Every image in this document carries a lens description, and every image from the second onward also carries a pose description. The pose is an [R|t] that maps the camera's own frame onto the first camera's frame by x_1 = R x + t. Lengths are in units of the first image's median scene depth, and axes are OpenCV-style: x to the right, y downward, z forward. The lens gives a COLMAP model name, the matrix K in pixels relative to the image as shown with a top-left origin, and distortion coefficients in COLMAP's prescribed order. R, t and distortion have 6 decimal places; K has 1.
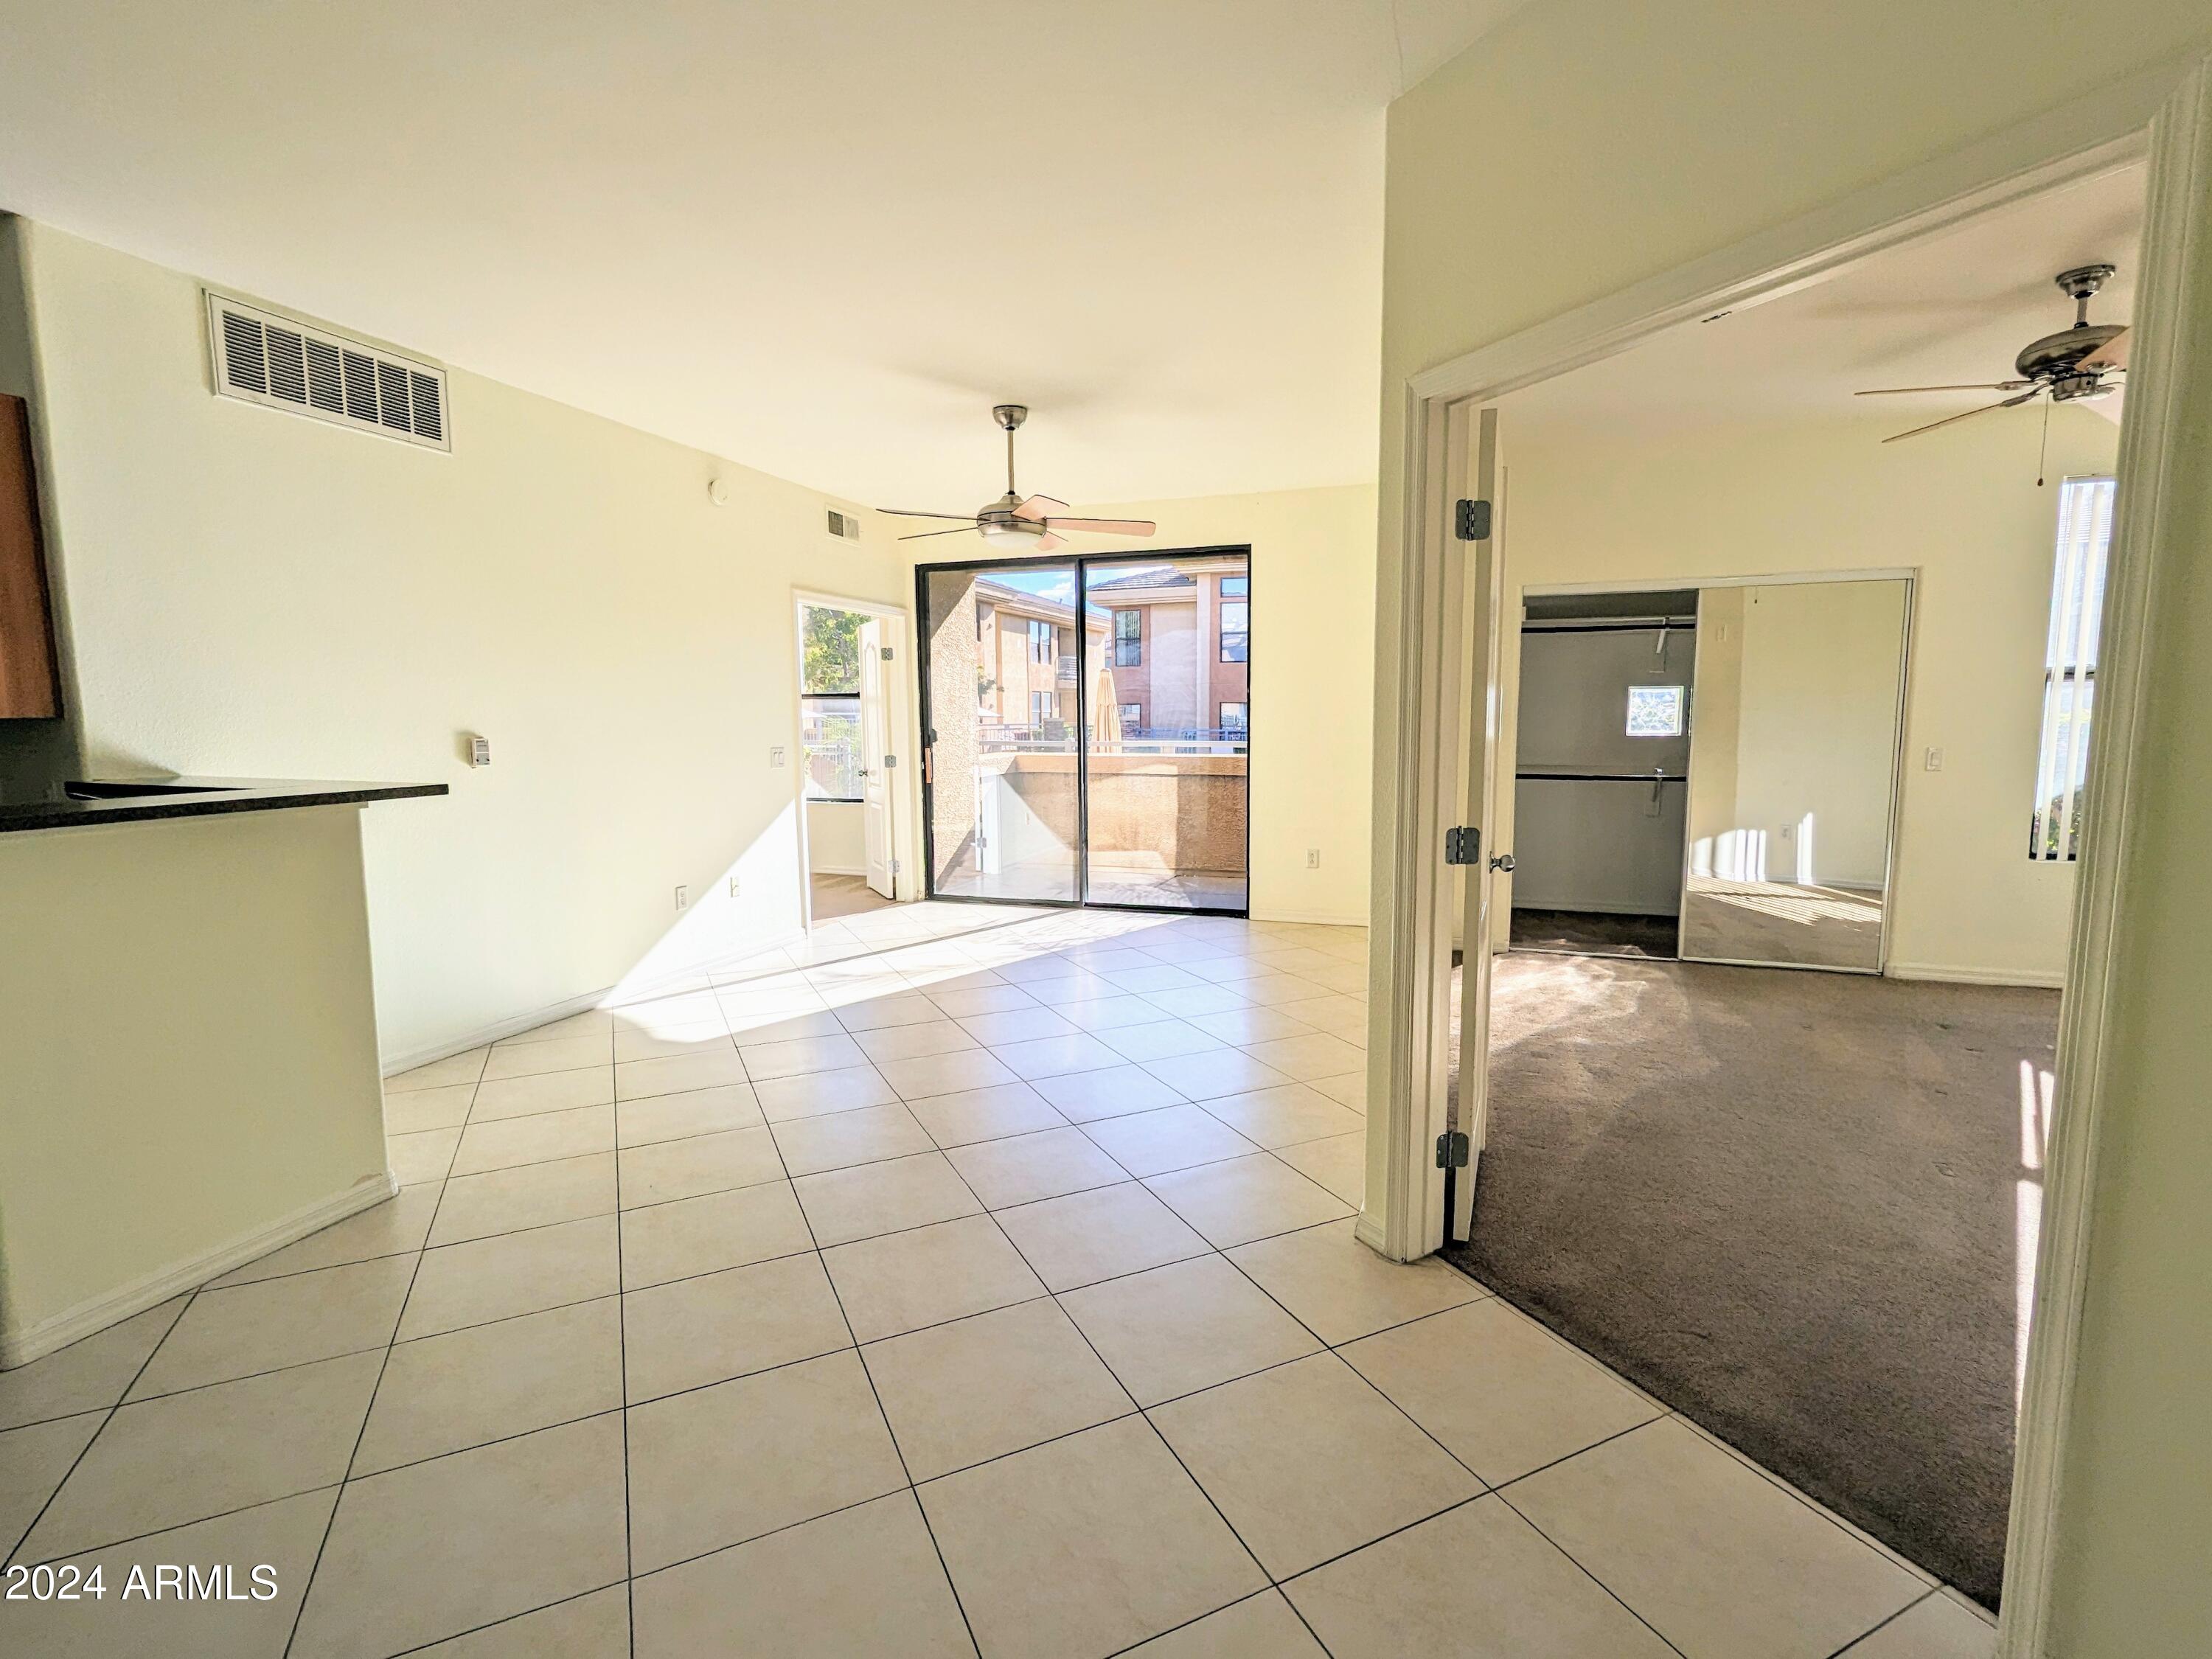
lens RADIAL K [[1045.1, 0, 1106.0], [0, 1045.1, 829.5], [0, 0, 1]] dist [-0.000581, 0.000392]
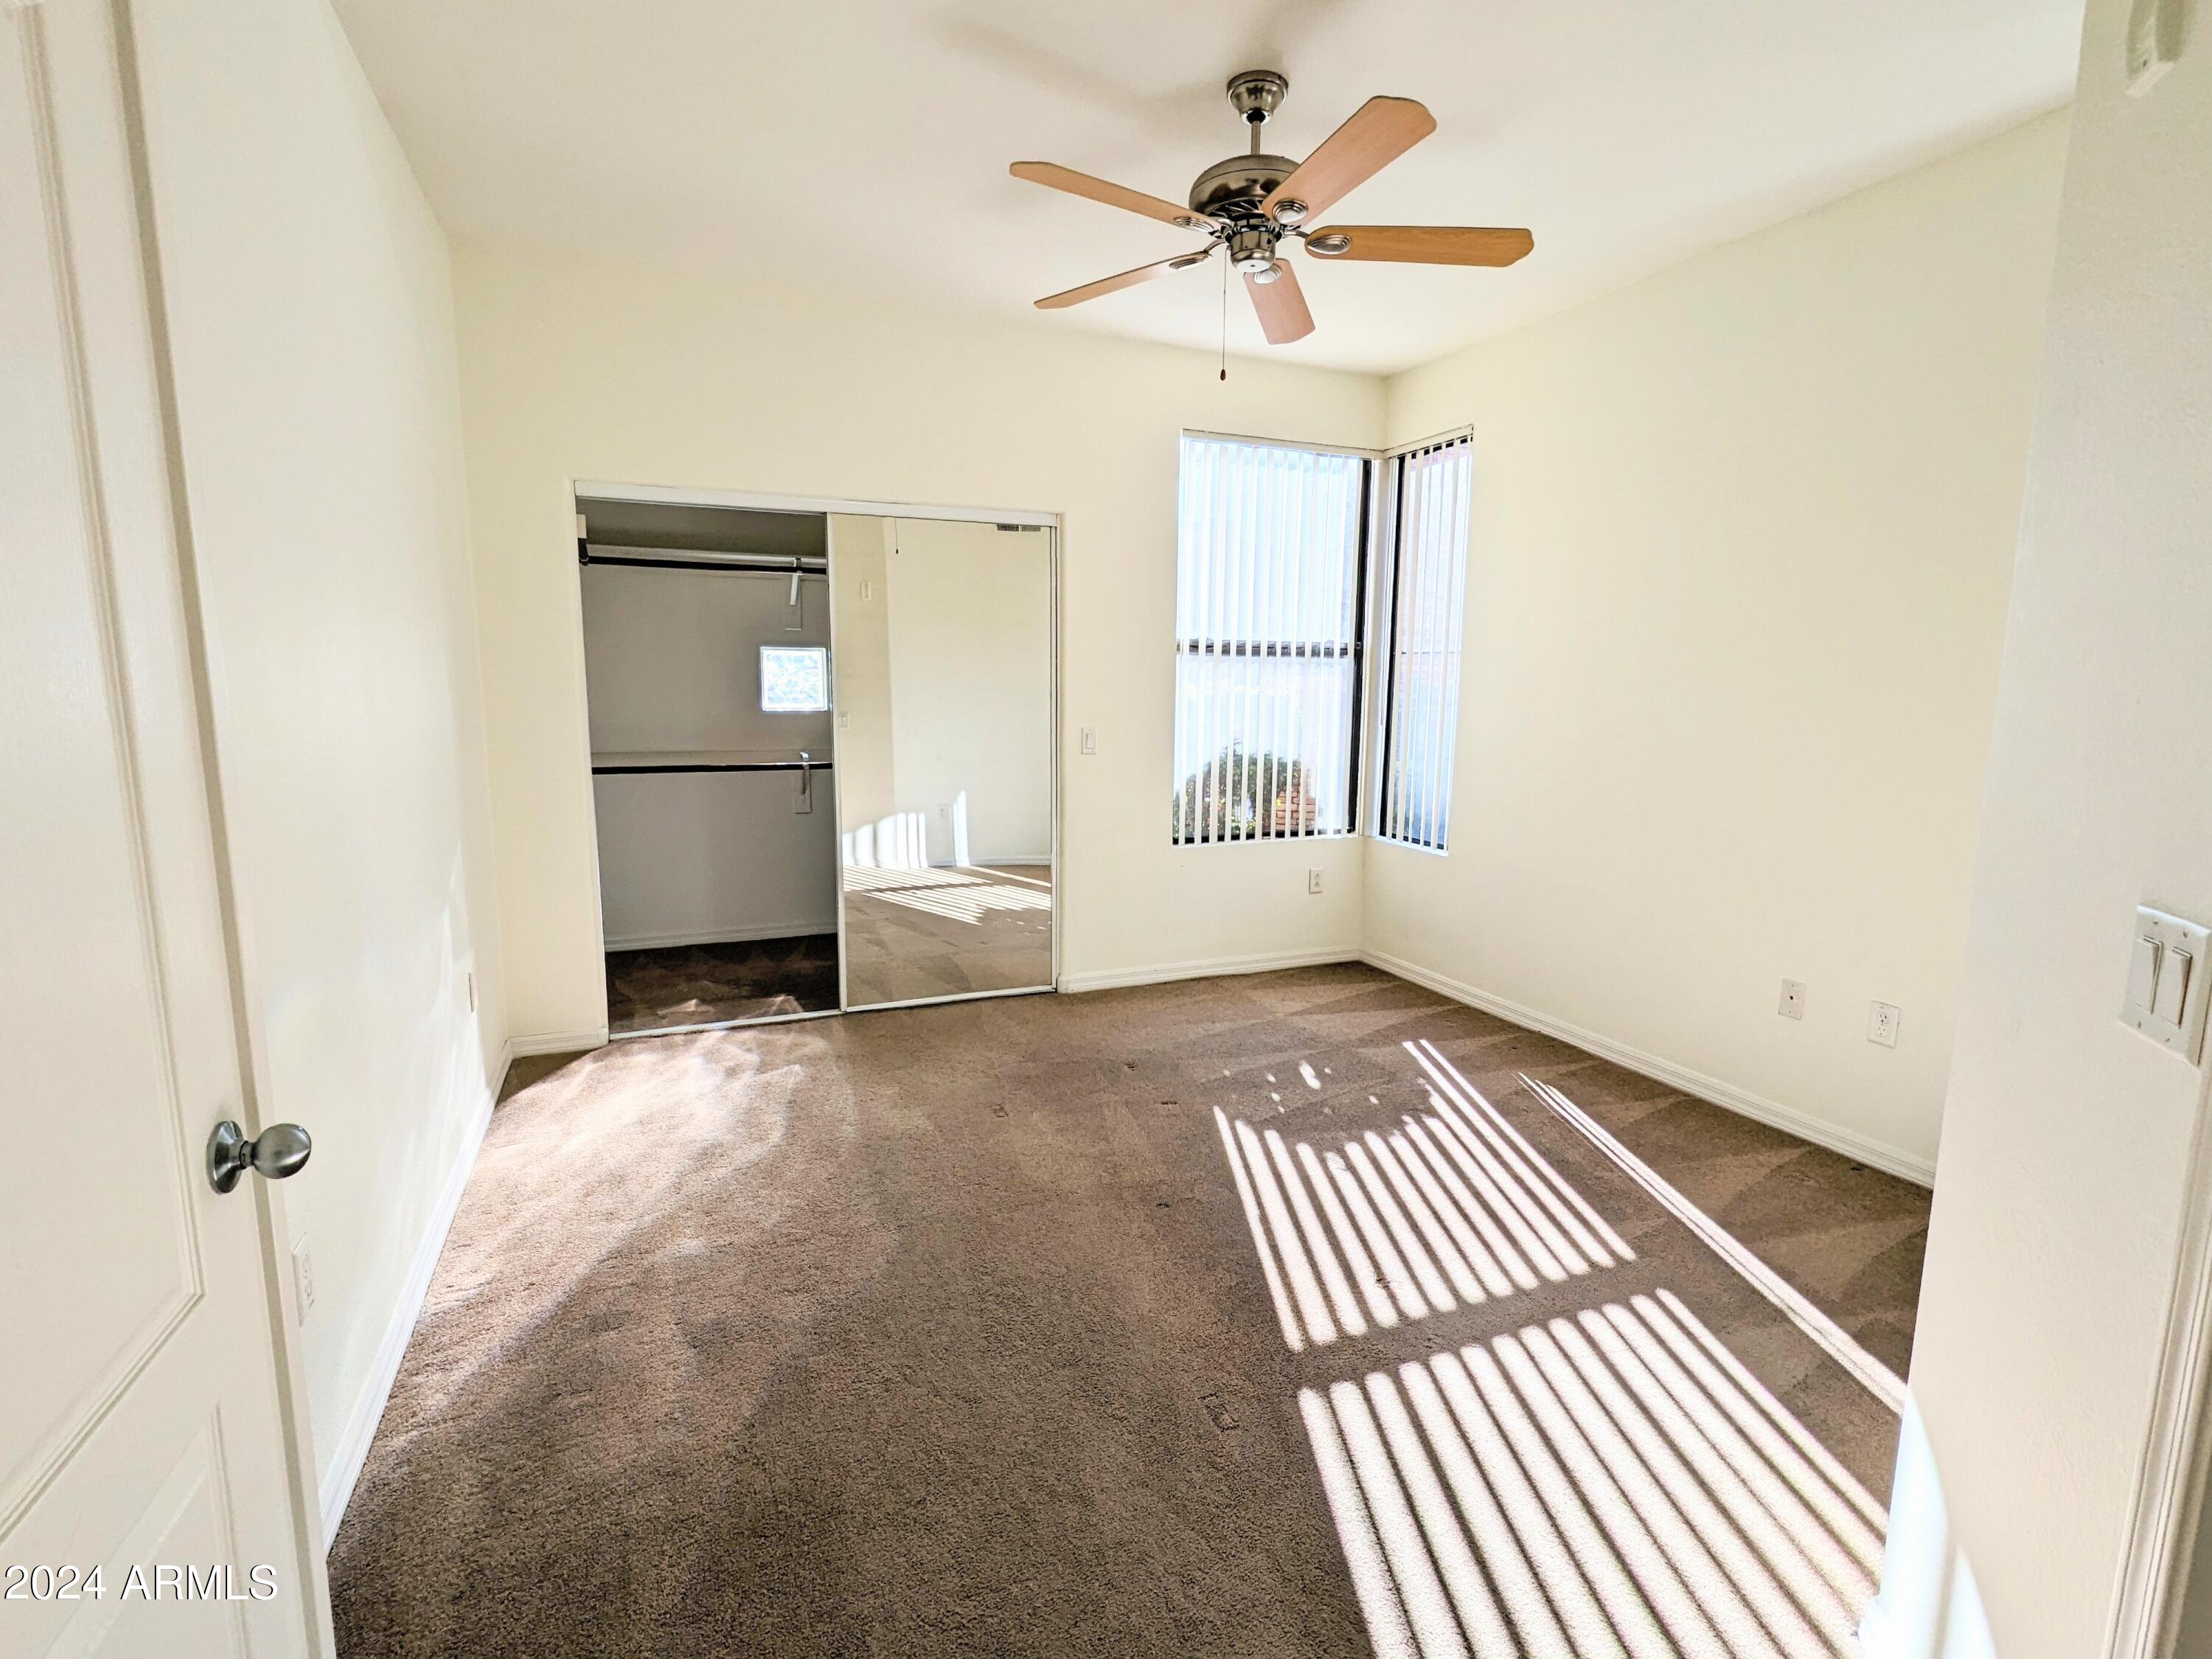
lens RADIAL K [[1031.3, 0, 1106.0], [0, 1031.3, 829.5], [0, 0, 1]] dist [-0.001894, -0.000713]
pose [[0.734851, -0.082514, 0.673191, 0.198557], [0.060122, 0.996589, 0.056525, -0.036663], [-0.675559, -0.001063, 0.737305, 0.323072]]
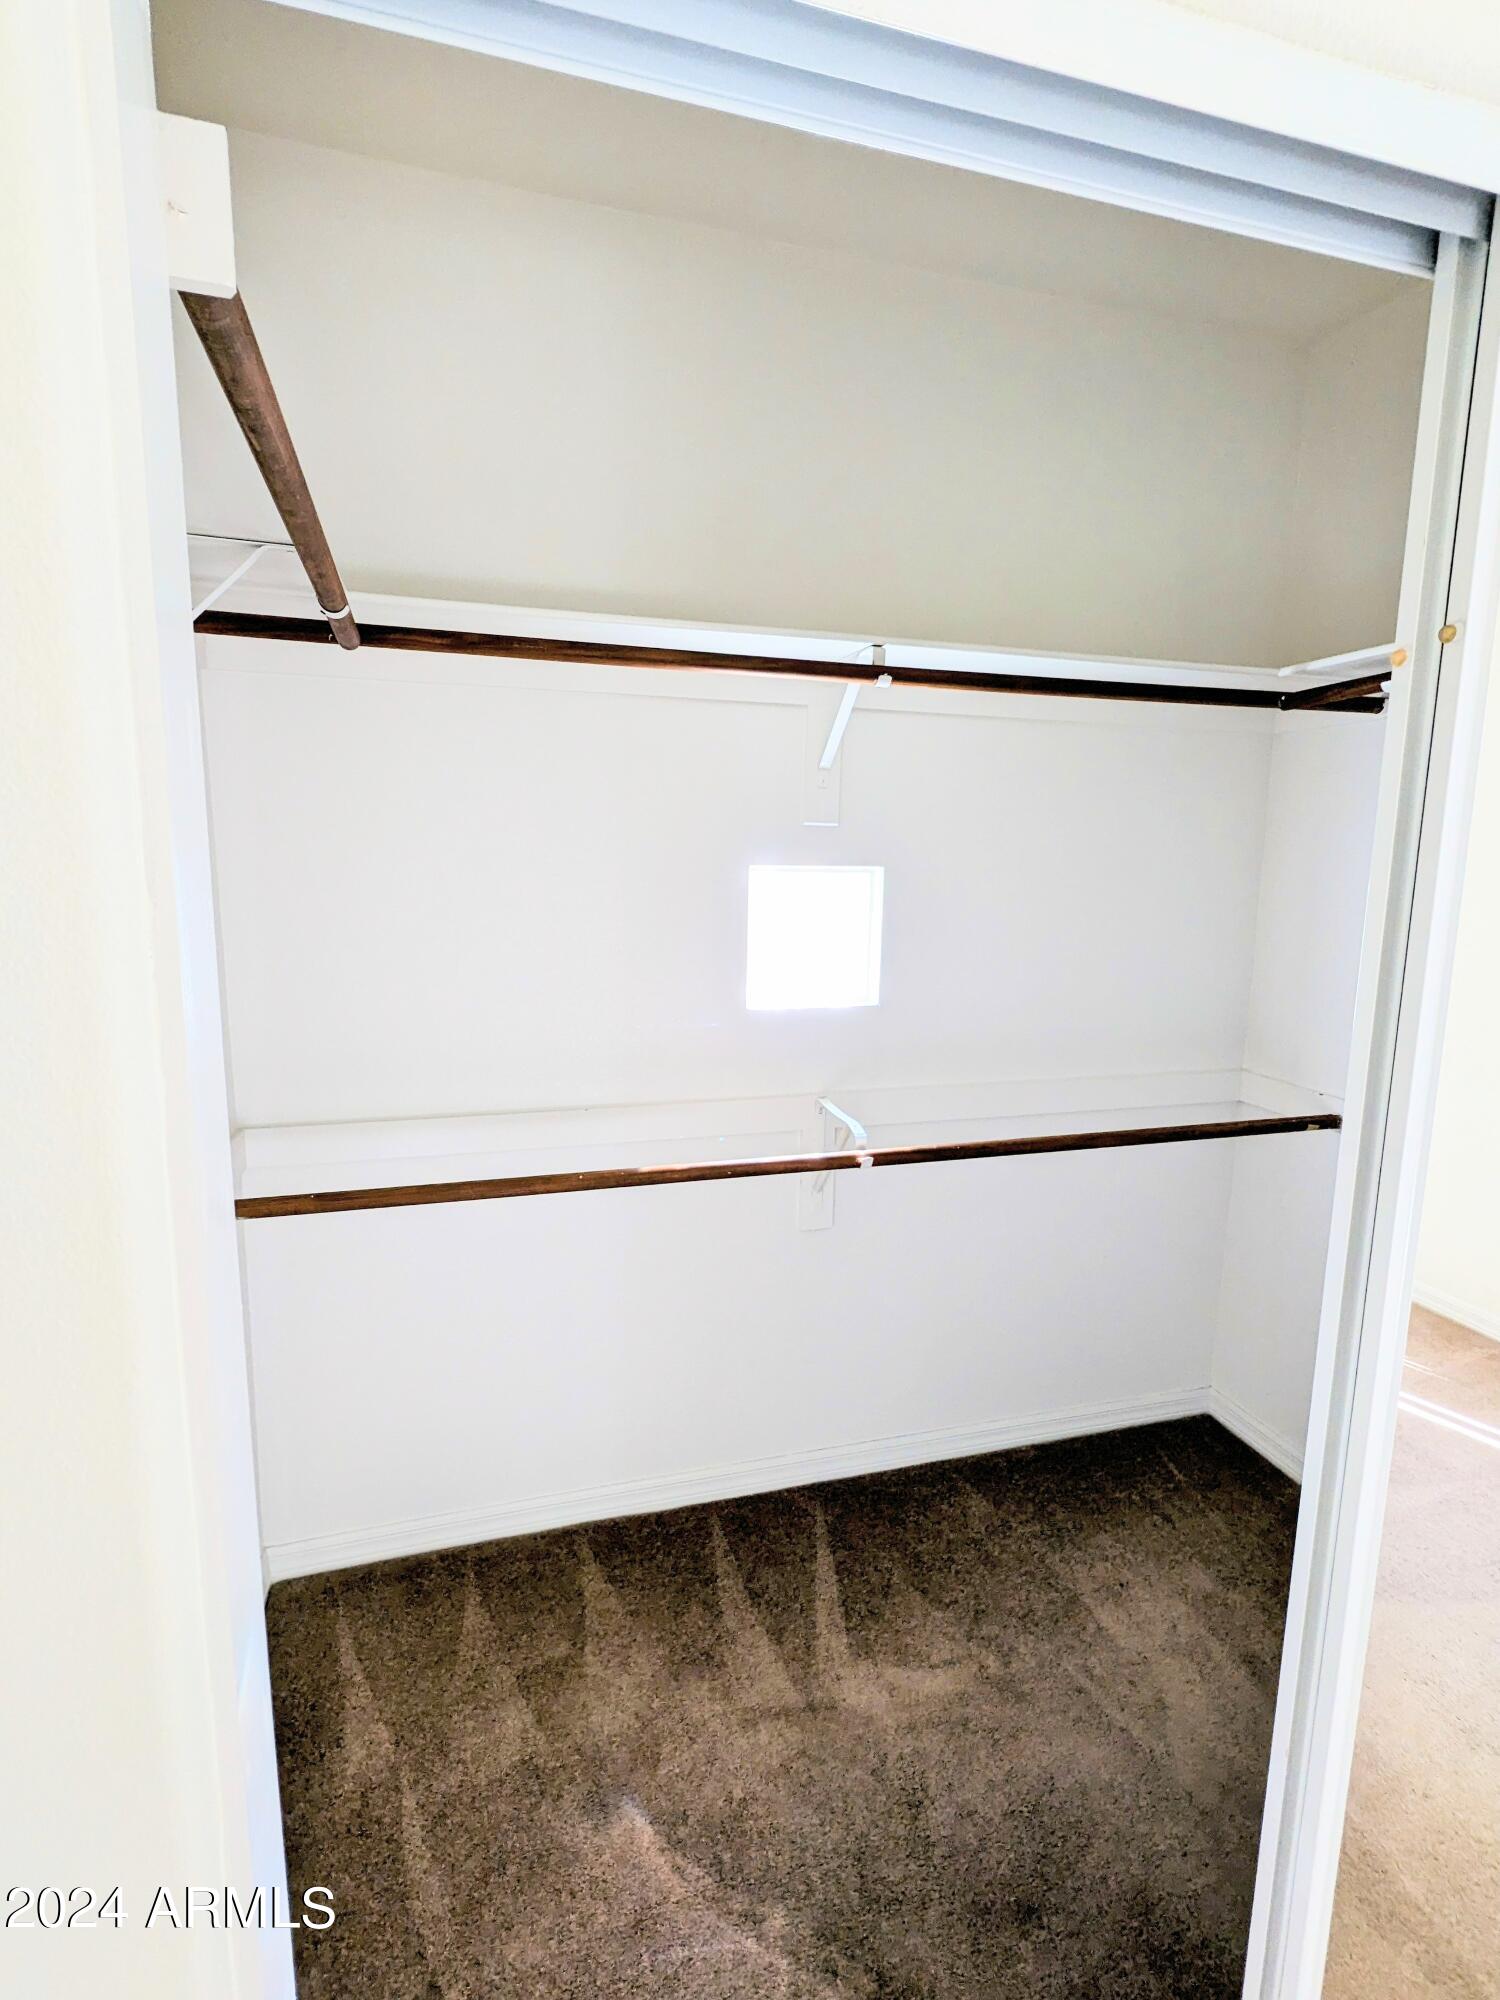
lens RADIAL K [[932.5, 0, 750.0], [0, 932.5, 1000.0], [0, 0, 1]] dist [-0.001894, -0.000713]
pose [[0.819531, -0.071126, 0.568604, 0.397870], [0.047223, 0.997275, 0.056685, -0.132709], [-0.571086, -0.019604, 0.820656, 0.912863]]
